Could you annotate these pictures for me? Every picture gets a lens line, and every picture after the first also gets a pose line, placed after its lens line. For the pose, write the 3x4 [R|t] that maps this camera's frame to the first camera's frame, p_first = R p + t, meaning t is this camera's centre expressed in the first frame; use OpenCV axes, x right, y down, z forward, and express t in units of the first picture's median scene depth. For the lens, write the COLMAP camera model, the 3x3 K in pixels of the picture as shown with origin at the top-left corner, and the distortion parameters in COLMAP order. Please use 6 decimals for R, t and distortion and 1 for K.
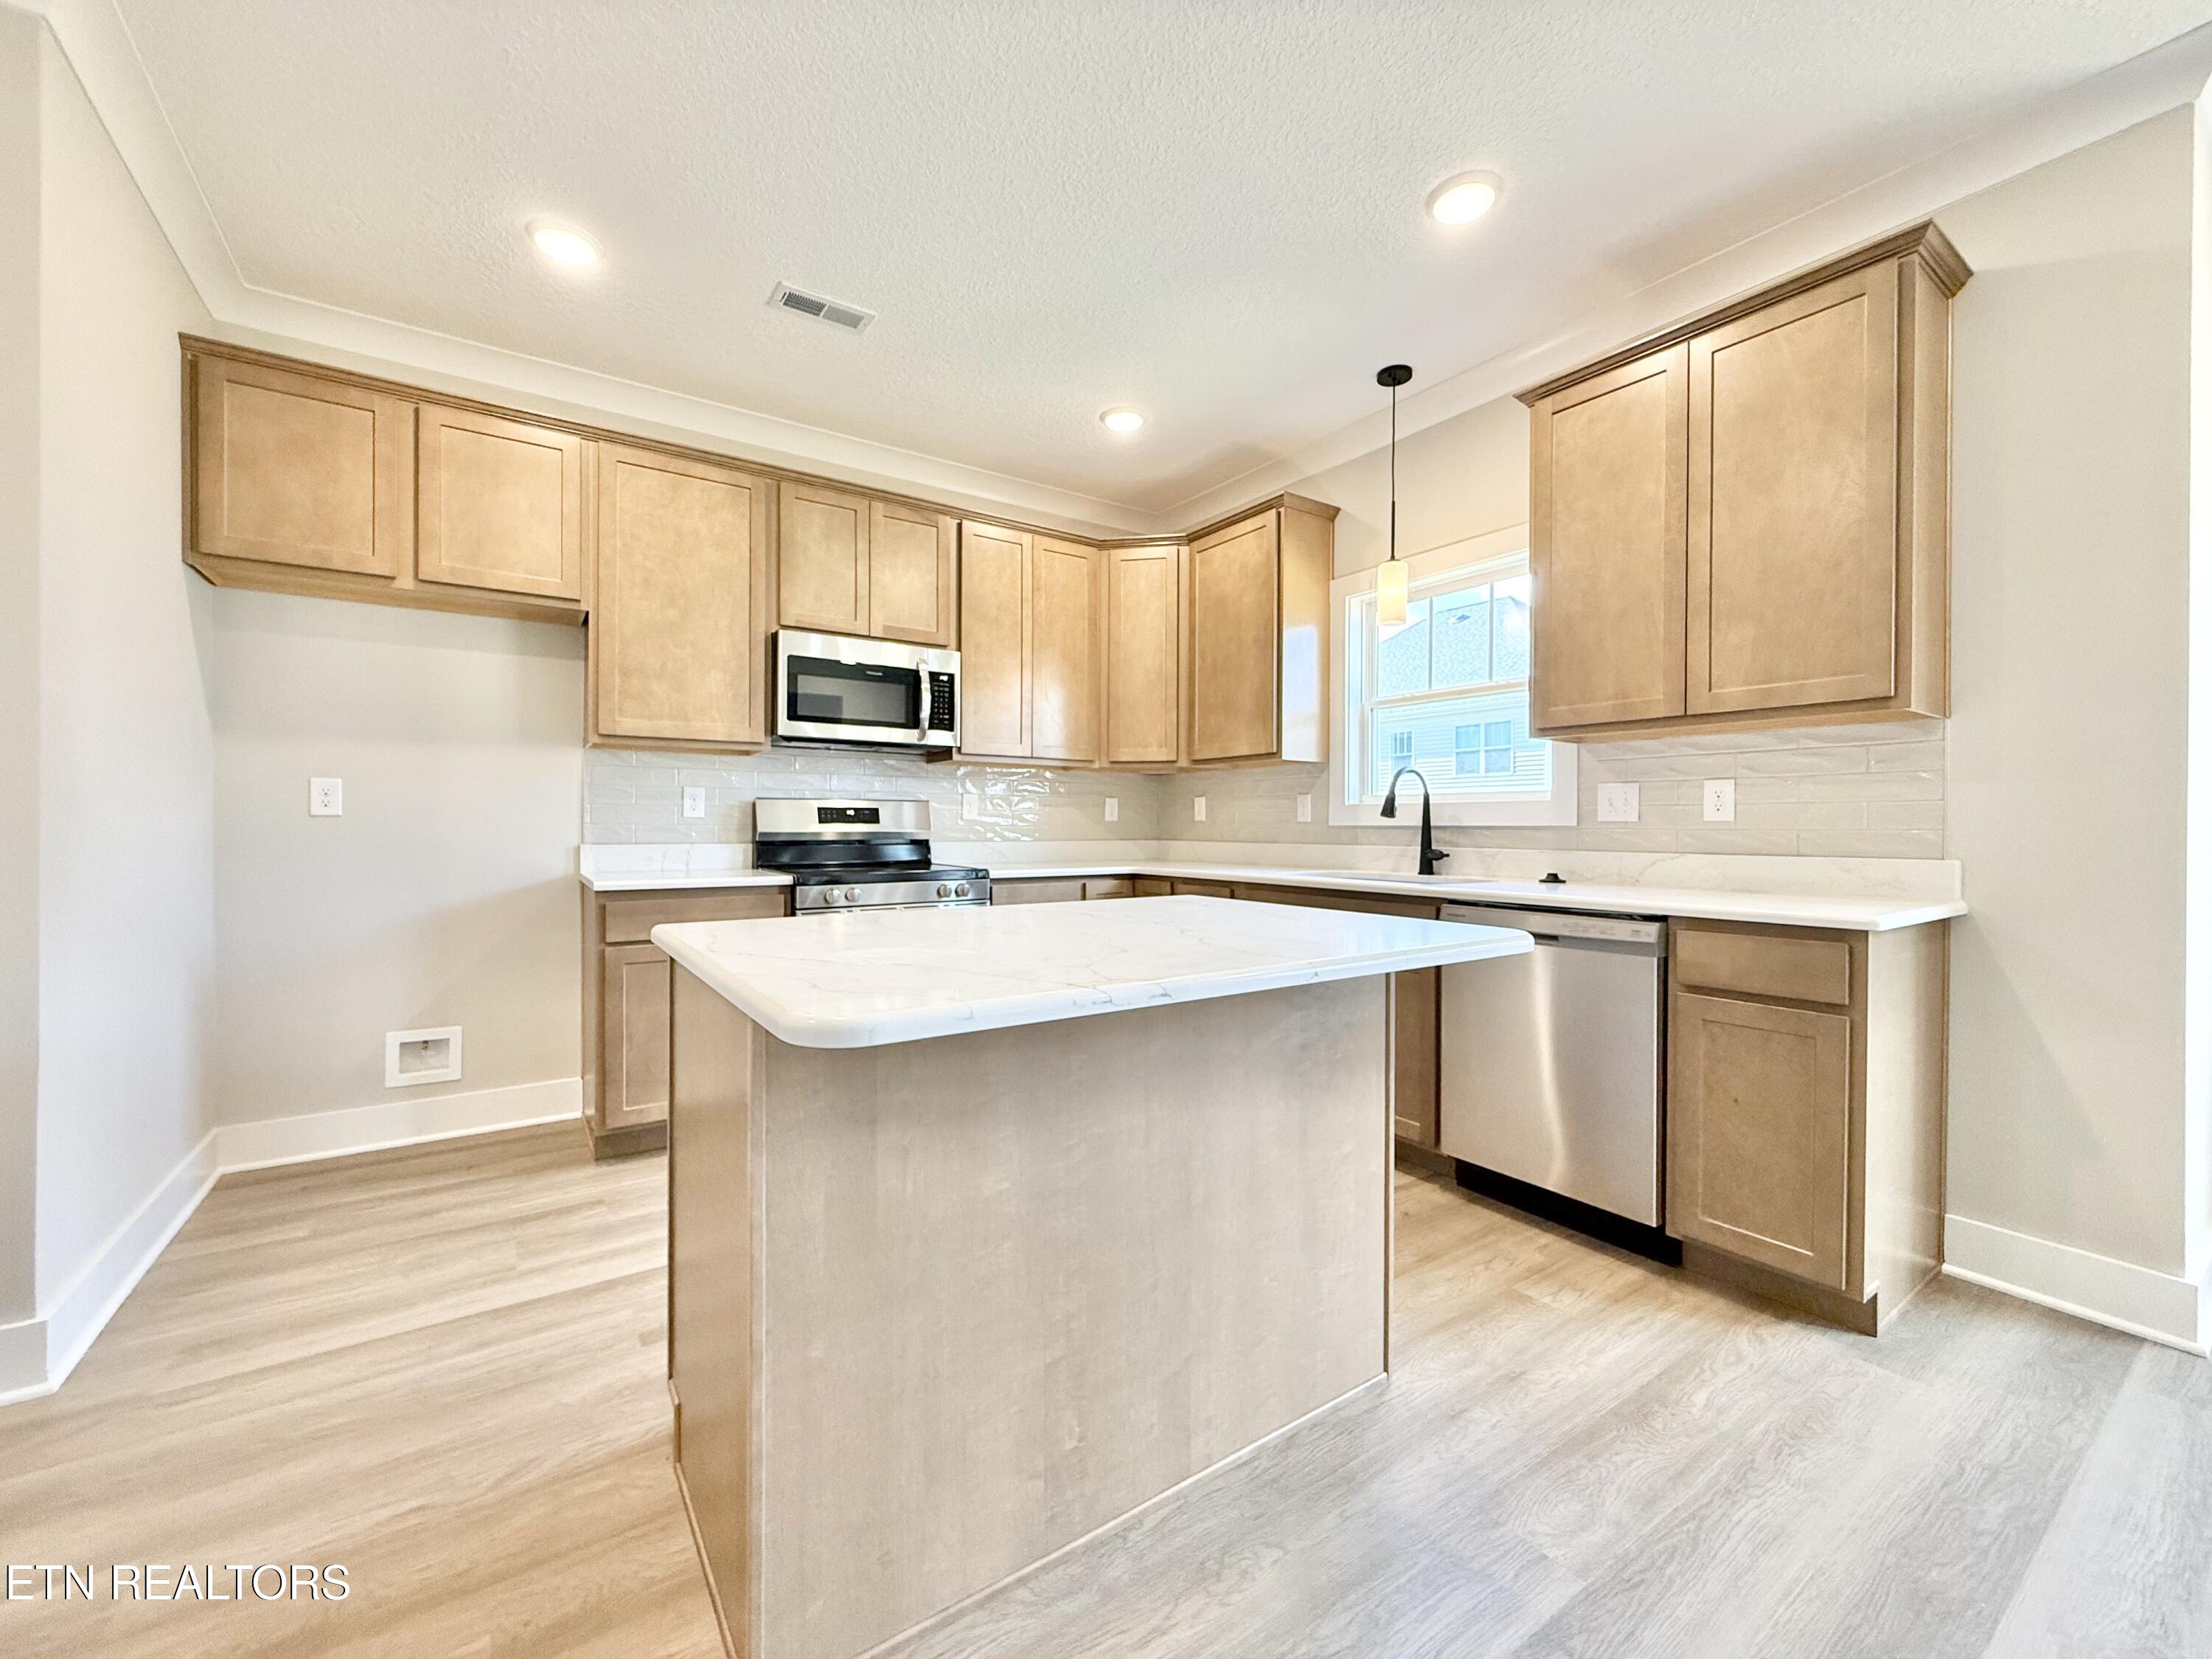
lens RADIAL K [[879.4, 0, 1098.0], [0, 879.4, 828.2], [0, 0, 1]] dist [0.000286, 0.000415]
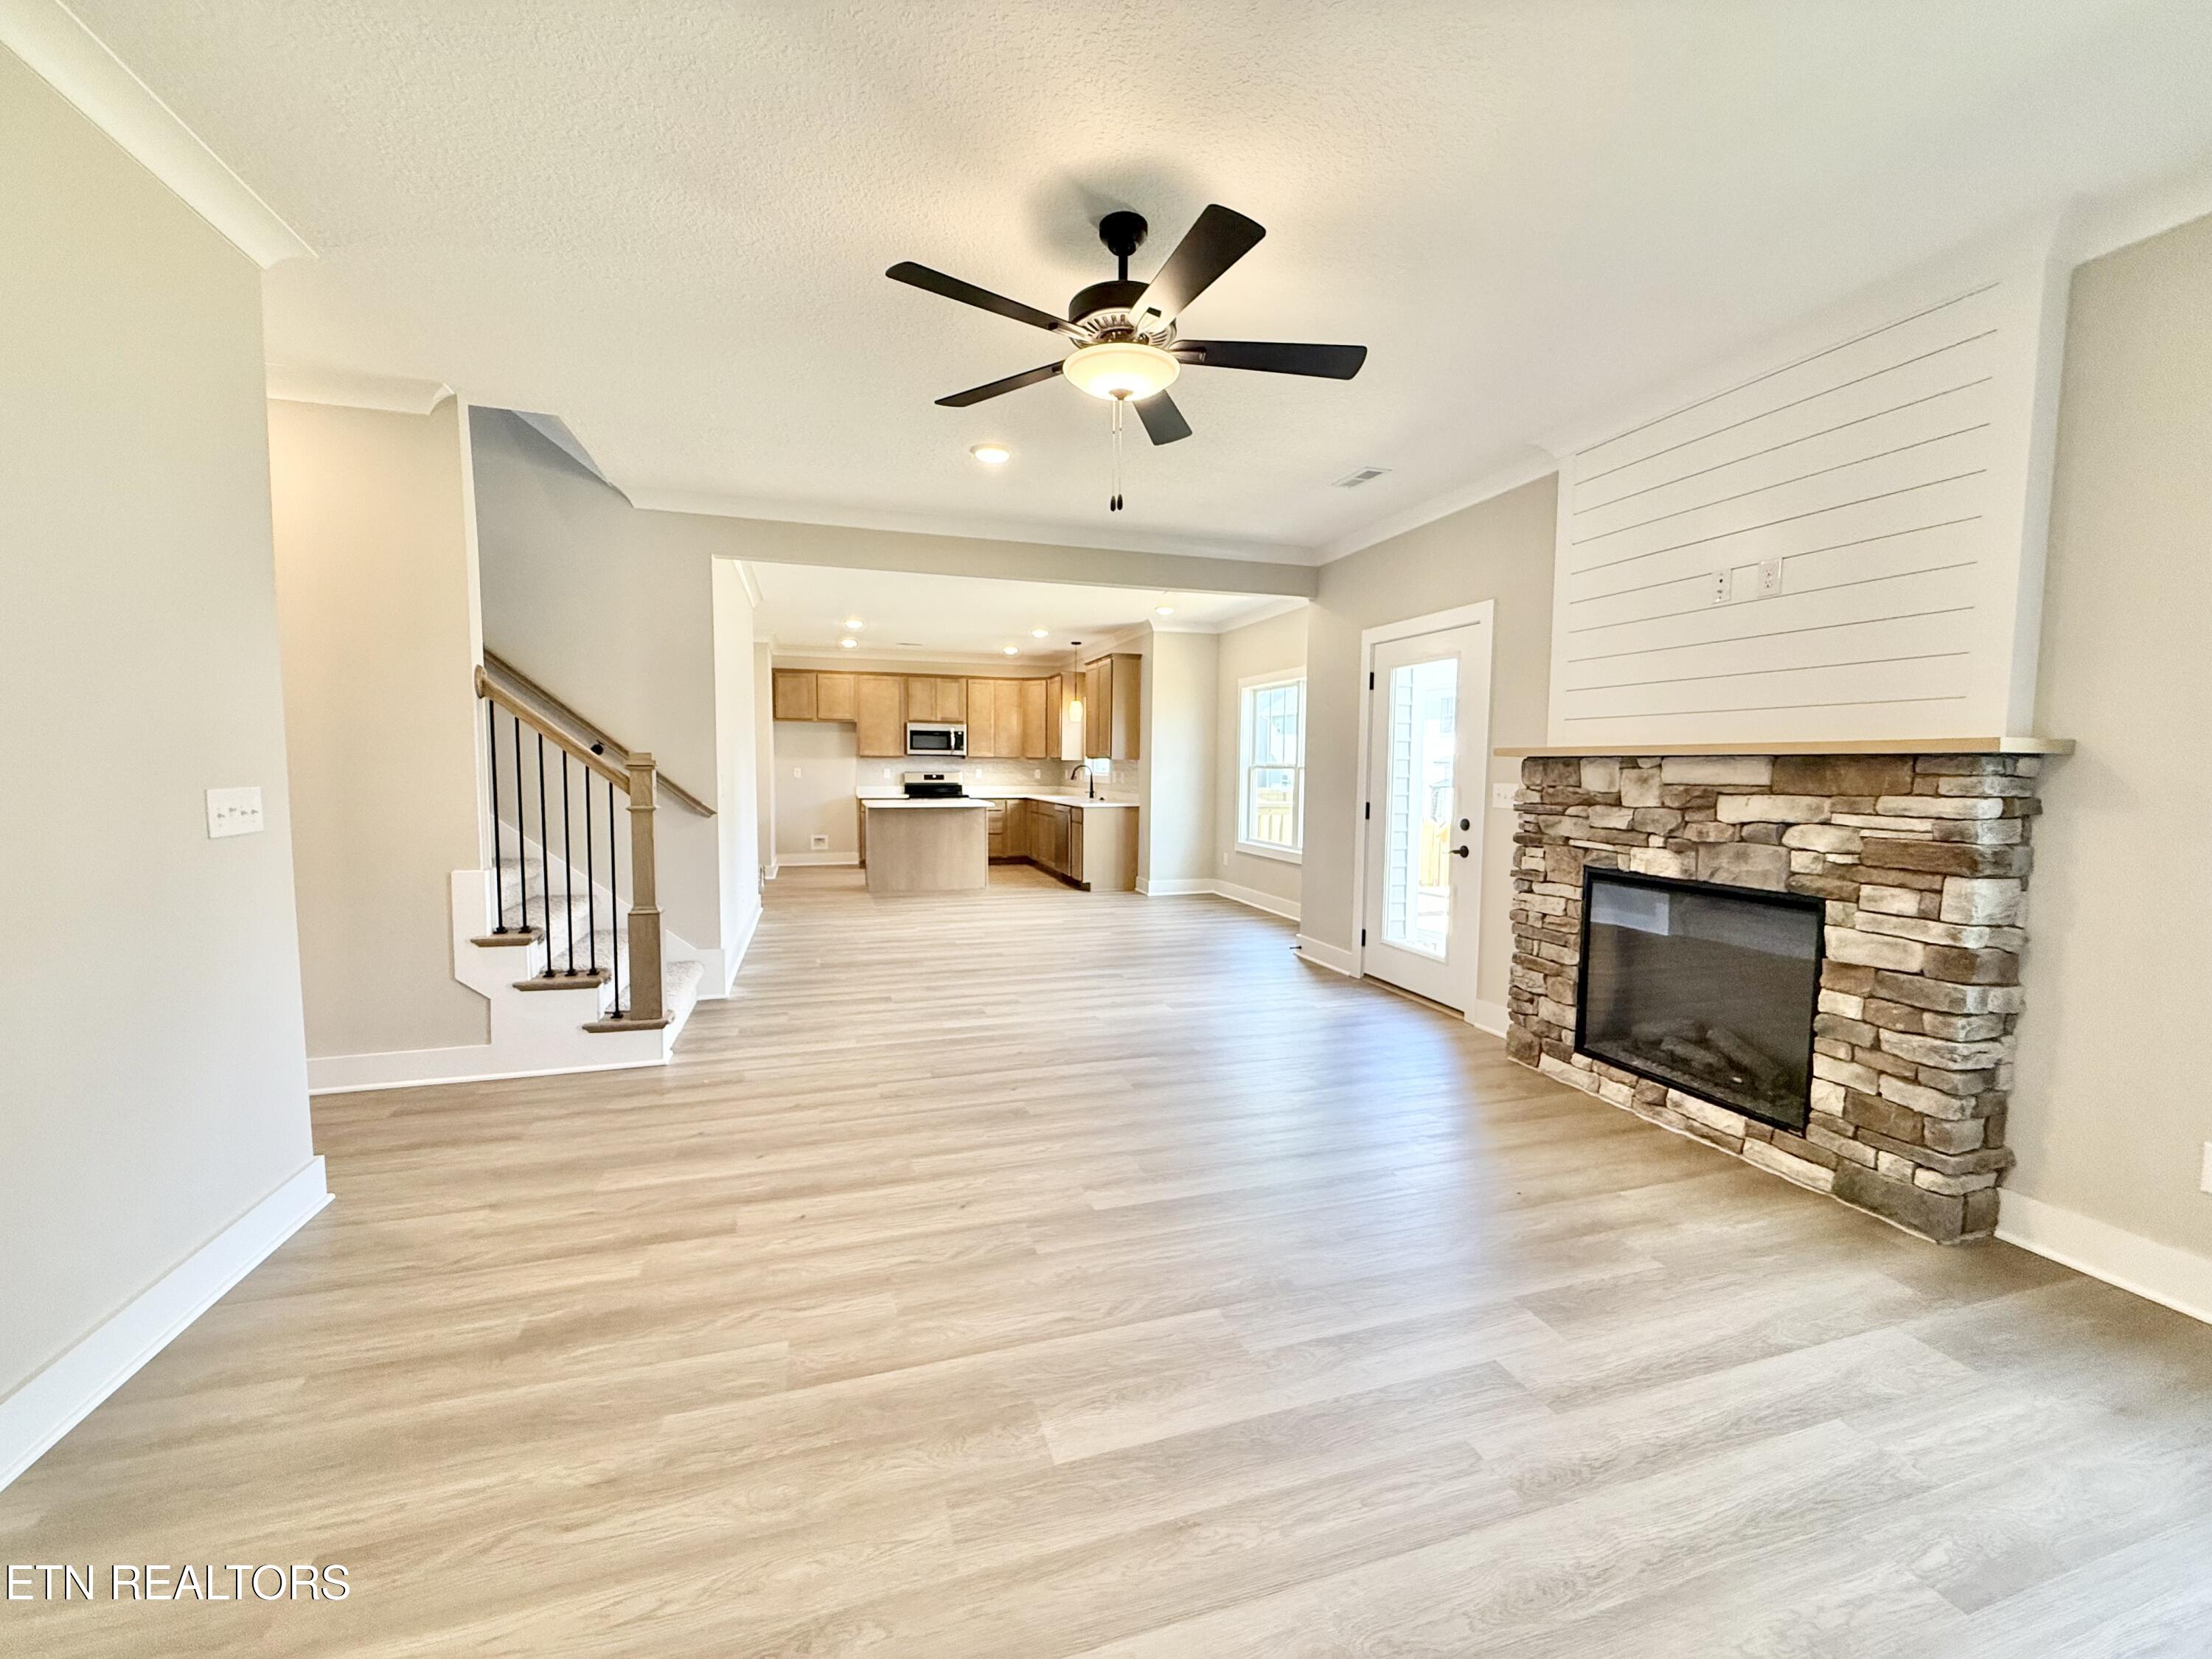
lens RADIAL K [[879.4, 0, 1093.0], [0, 879.4, 827.8], [0, 0, 1]] dist [0.000286, 0.000415]
pose [[0.956340, 0.025873, -0.291108, 1.314837], [-0.006395, 0.997688, 0.067663, -0.056418], [0.292185, -0.062847, 0.954294, -2.042924]]
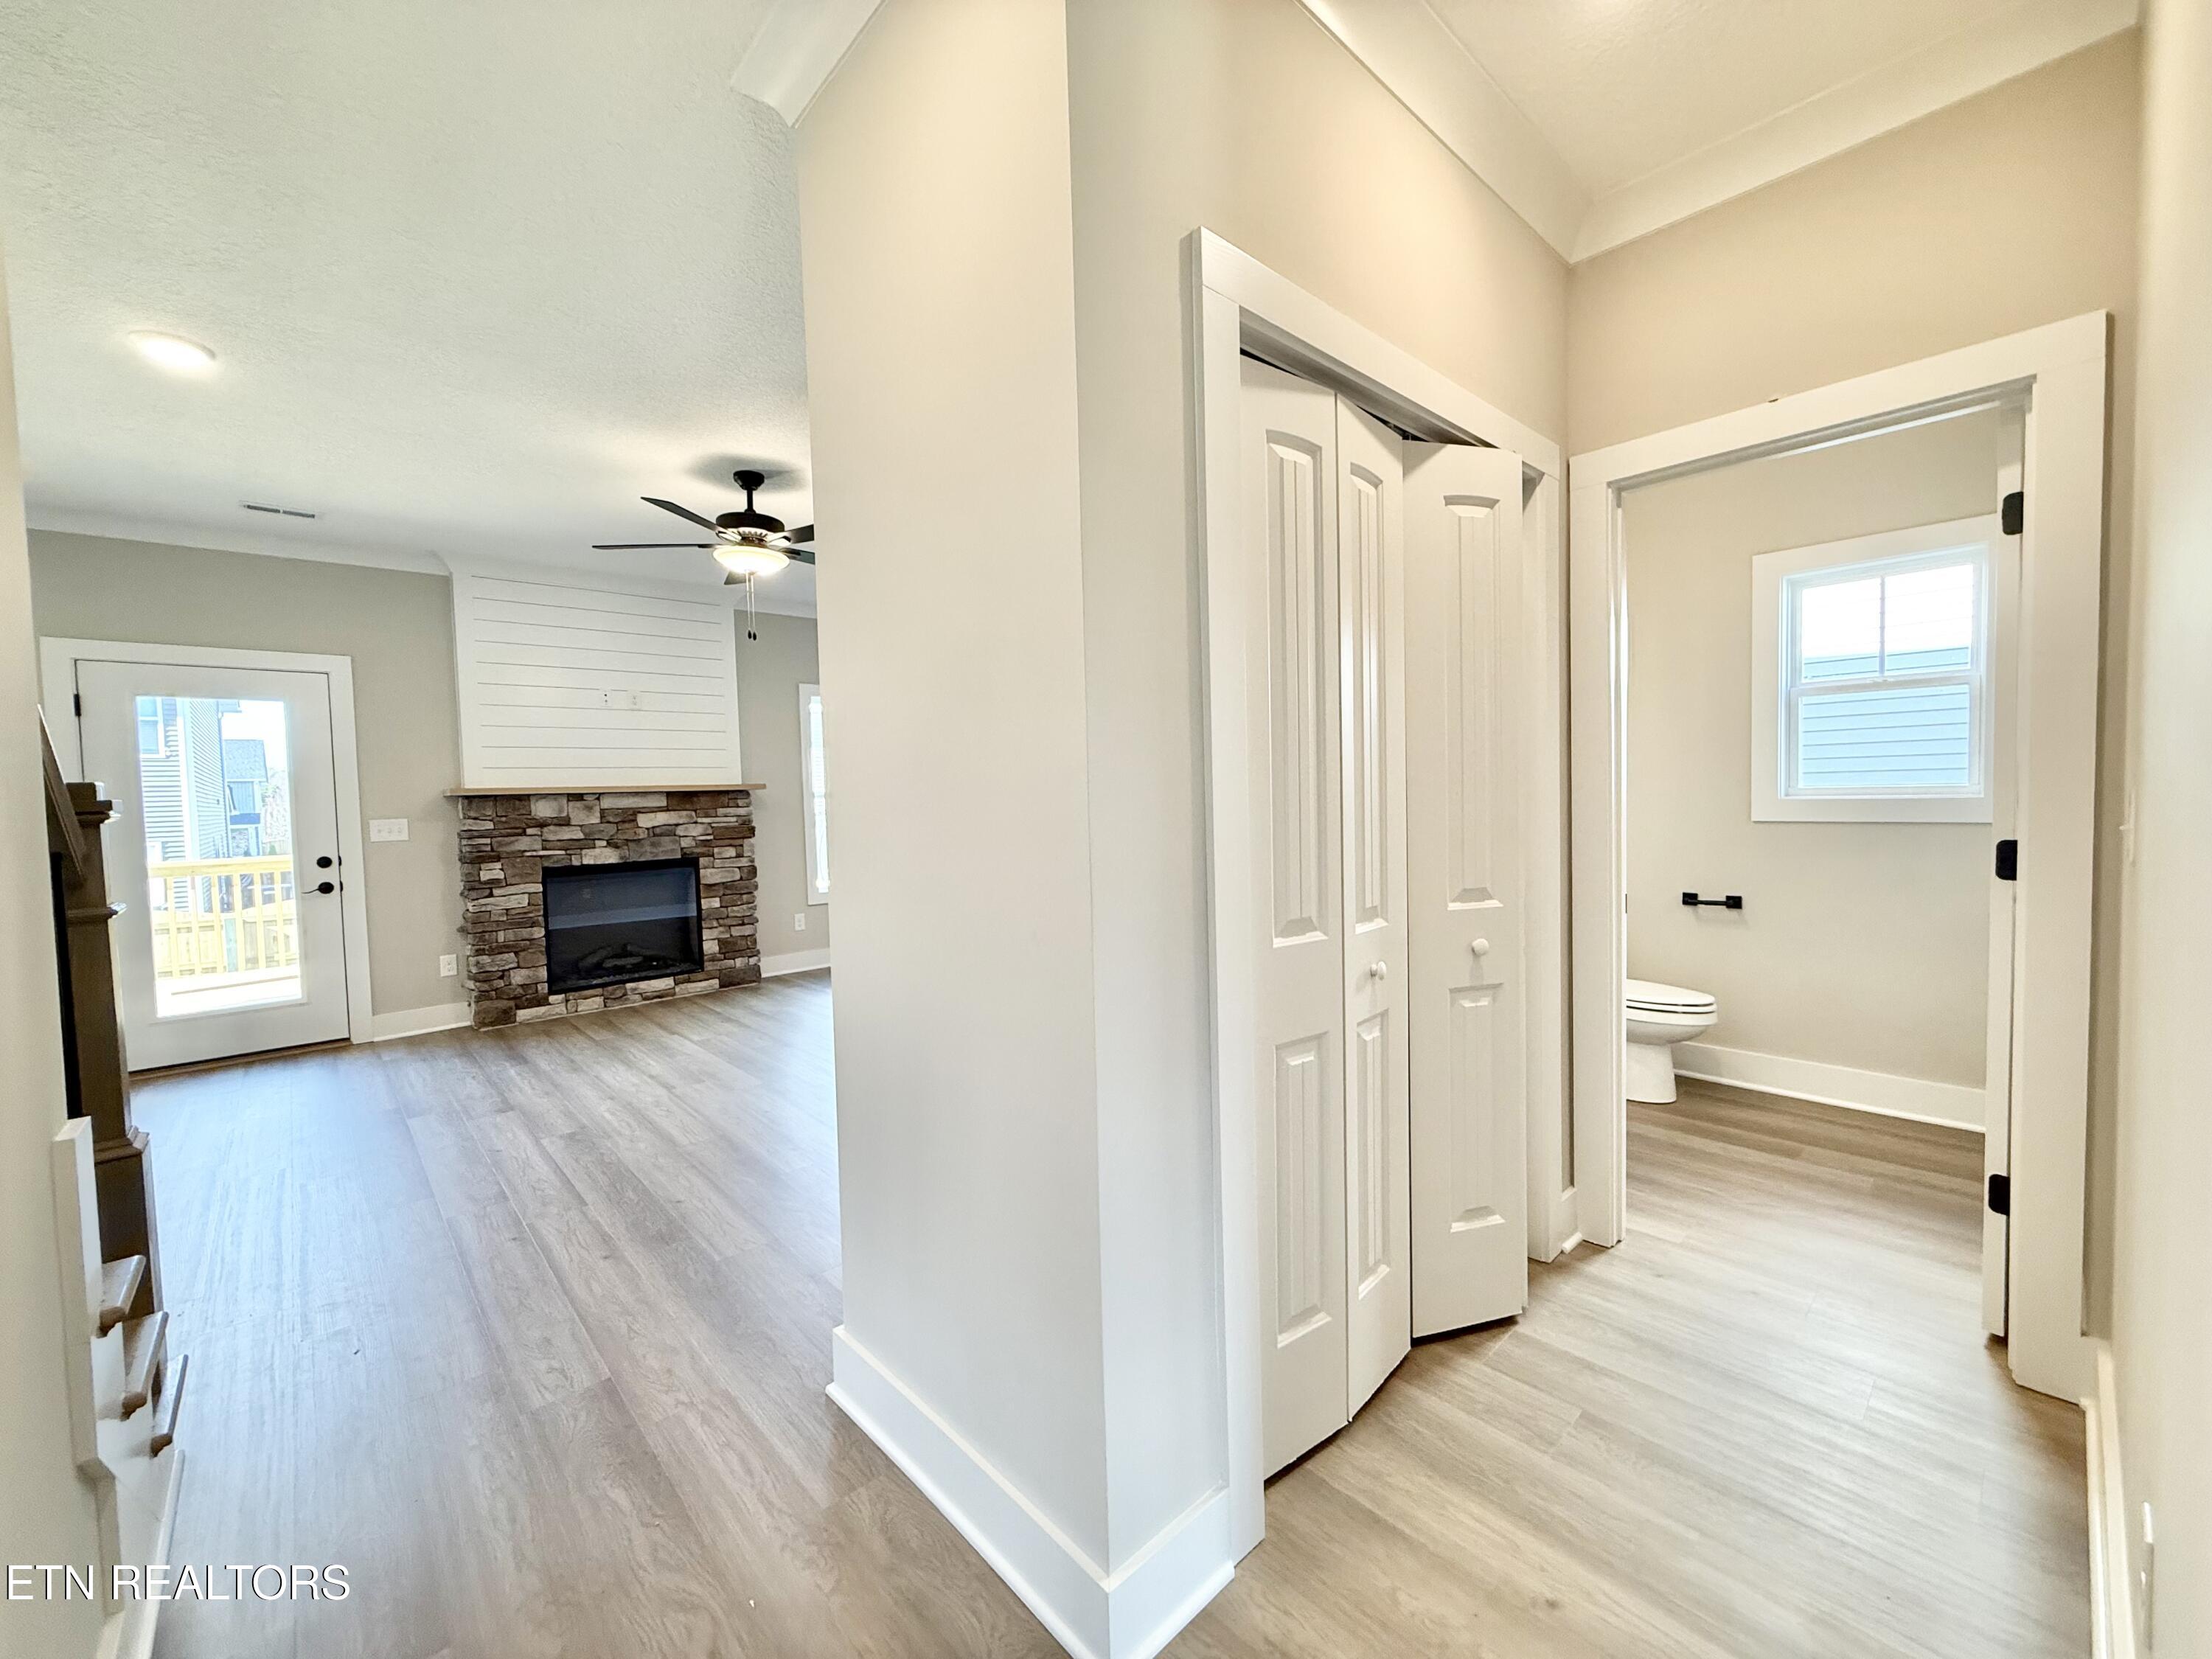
lens RADIAL K [[879.4, 0, 1100.9], [0, 879.4, 827.7], [0, 0, 1]] dist [0.000286, 0.000415]
pose [[-0.143001, -0.040048, 0.988912, -0.132976], [0.030929, 0.998512, 0.044909, -0.053843], [-0.989239, 0.037008, -0.141550, -1.620536]]
